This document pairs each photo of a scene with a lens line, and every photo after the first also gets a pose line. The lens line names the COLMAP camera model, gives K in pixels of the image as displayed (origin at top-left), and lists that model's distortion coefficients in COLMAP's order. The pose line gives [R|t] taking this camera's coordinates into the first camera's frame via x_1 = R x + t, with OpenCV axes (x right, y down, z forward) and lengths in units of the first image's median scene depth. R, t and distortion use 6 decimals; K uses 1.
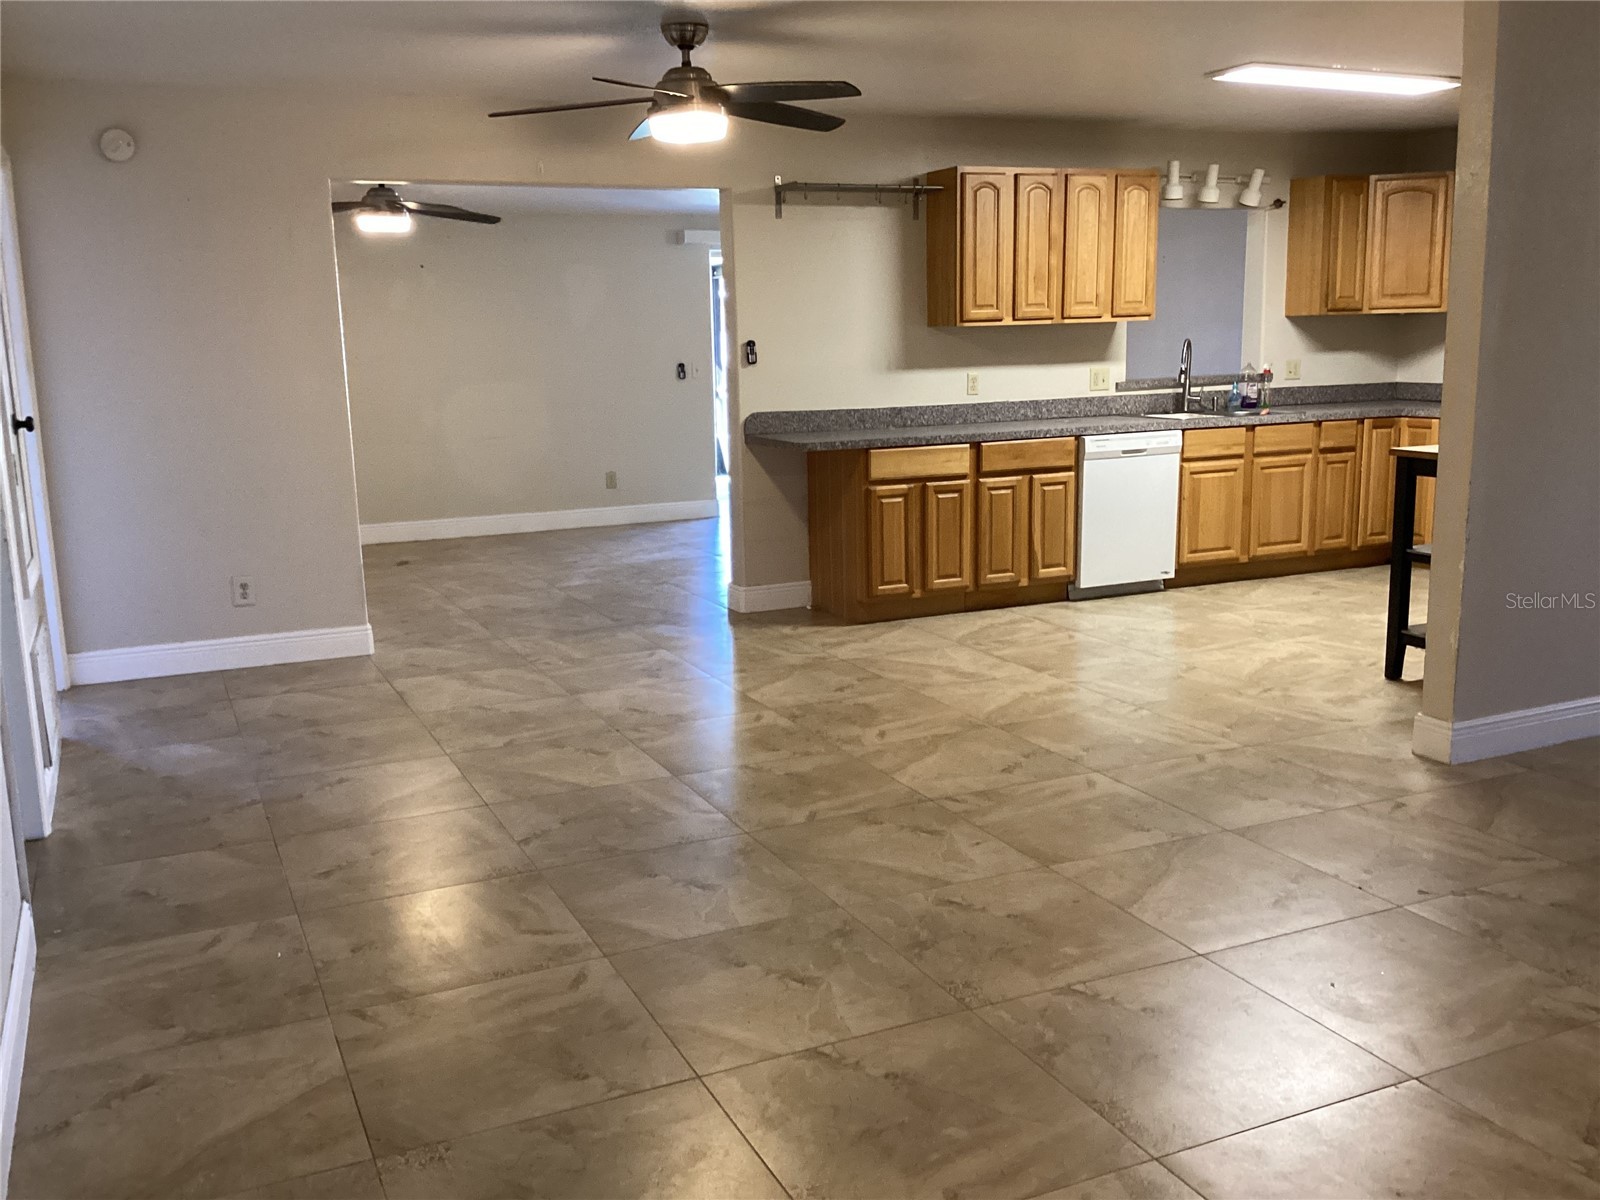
lens RADIAL K [[1439.6, 0, 800.0], [0, 1439.6, 600.0], [0, 0, 1]] dist [0.168918, -0.271578]
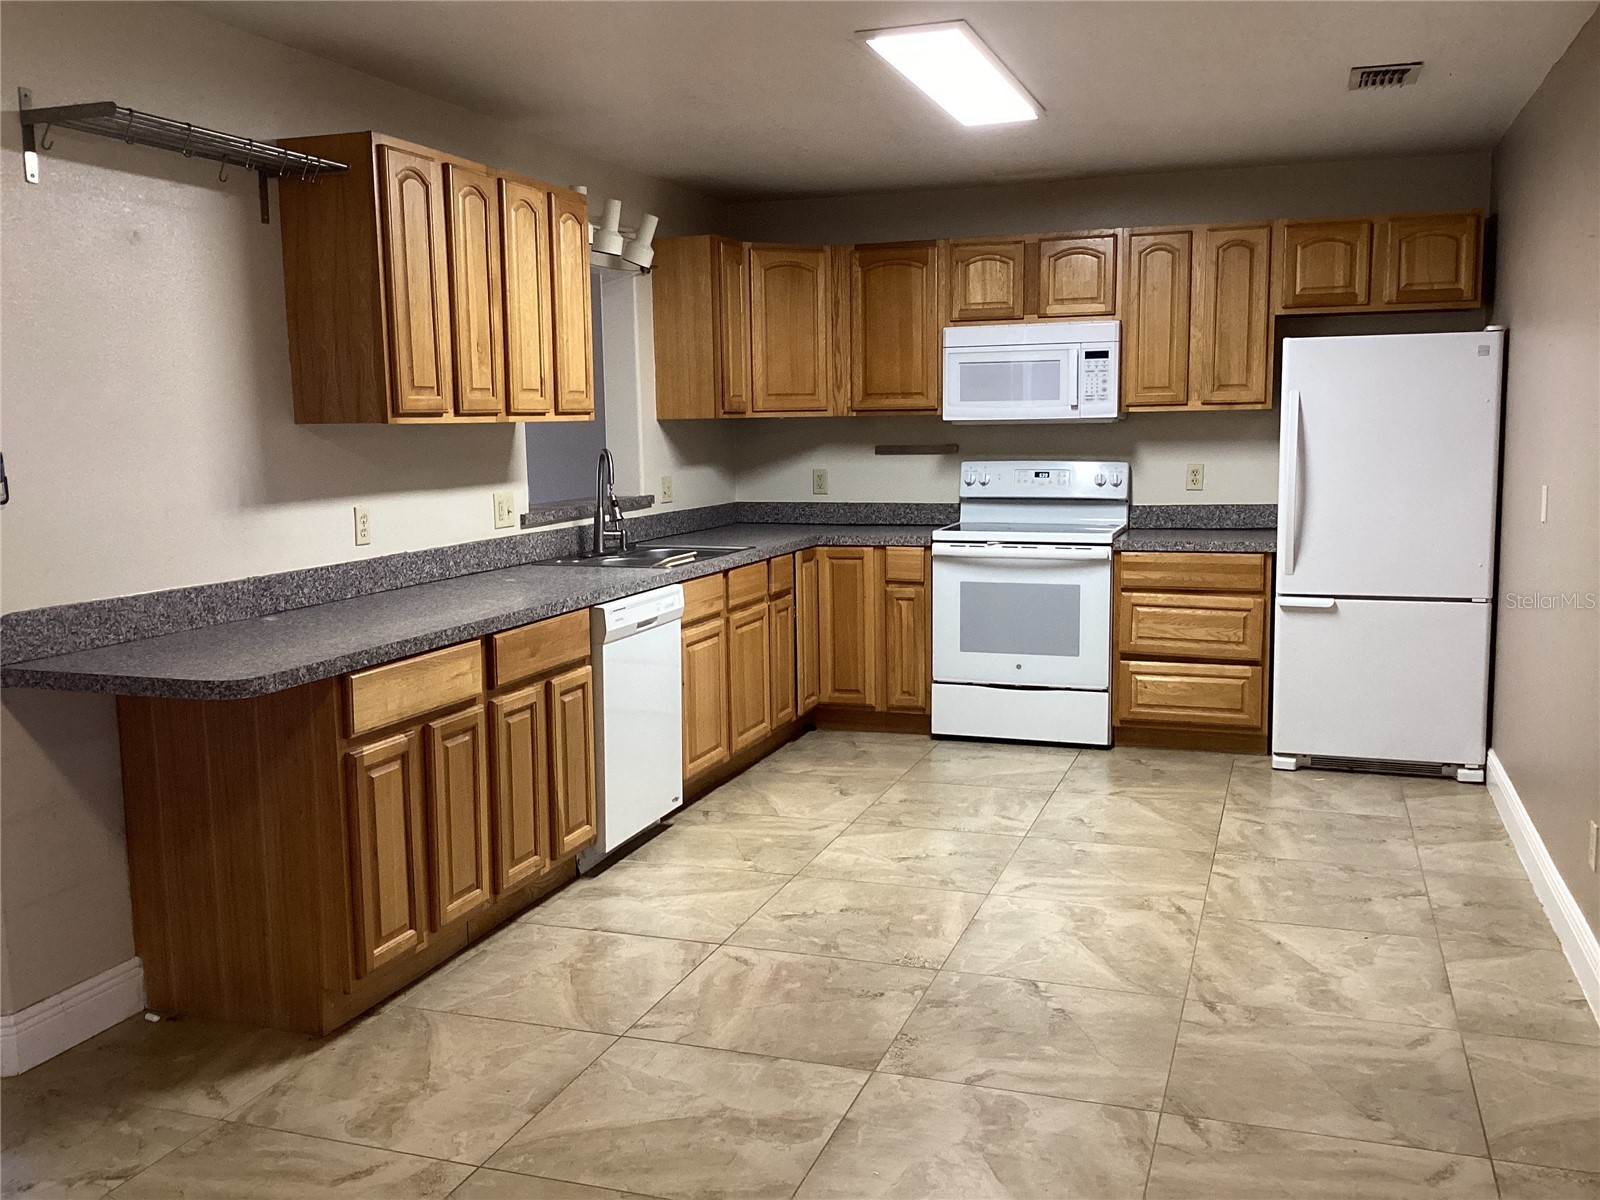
lens RADIAL K [[1445.2, 0, 800.0], [0, 1445.2, 600.0], [0, 0, 1]] dist [0.066608, -0.115836]
pose [[0.693176, -0.081641, 0.716130, -0.175686], [0.133833, 0.990865, -0.016581, -0.093174], [-0.708234, 0.107335, 0.697770, 0.515159]]
